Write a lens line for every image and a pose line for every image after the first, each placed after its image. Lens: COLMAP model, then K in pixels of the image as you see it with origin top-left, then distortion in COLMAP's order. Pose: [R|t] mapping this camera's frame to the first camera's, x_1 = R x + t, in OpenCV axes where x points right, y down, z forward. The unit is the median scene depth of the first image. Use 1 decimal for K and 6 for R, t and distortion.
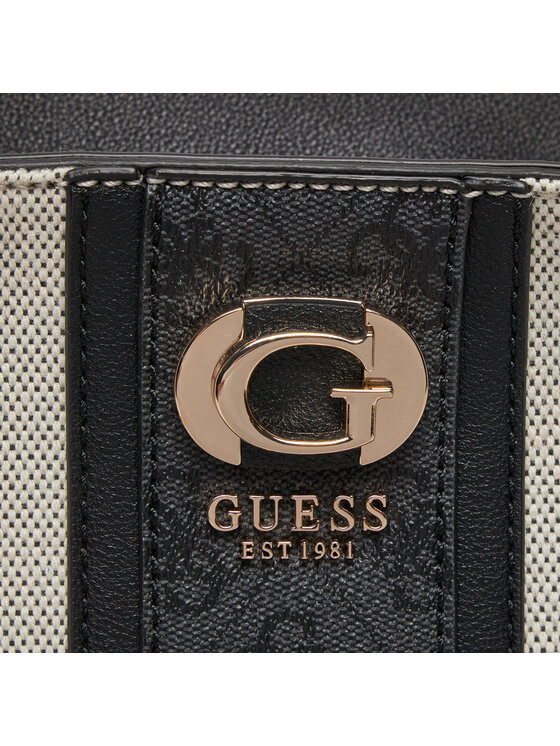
lens RADIAL K [[2007.2, 0, 280.3], [0, 2007.2, 373.5], [0, 0, 1]] dist [-0.063074, 0.000000]
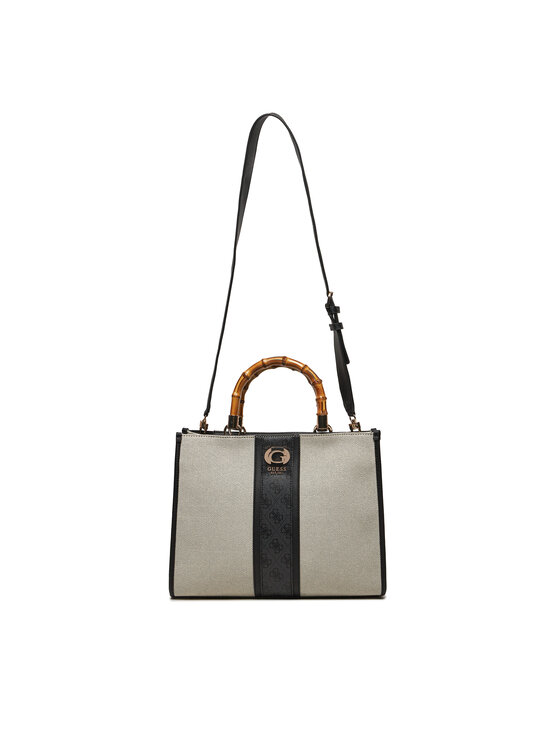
lens RADIAL K [[1170.4, 0, 286.0], [0, 1170.4, 374.0], [0, 0, 1]] dist [0.150673, 0.000000]
pose [[0.998089, -0.005291, 0.061560, -0.301629], [0.004986, 0.999975, 0.005103, -0.431358], [-0.061585, -0.004786, 0.998090, -4.807110]]
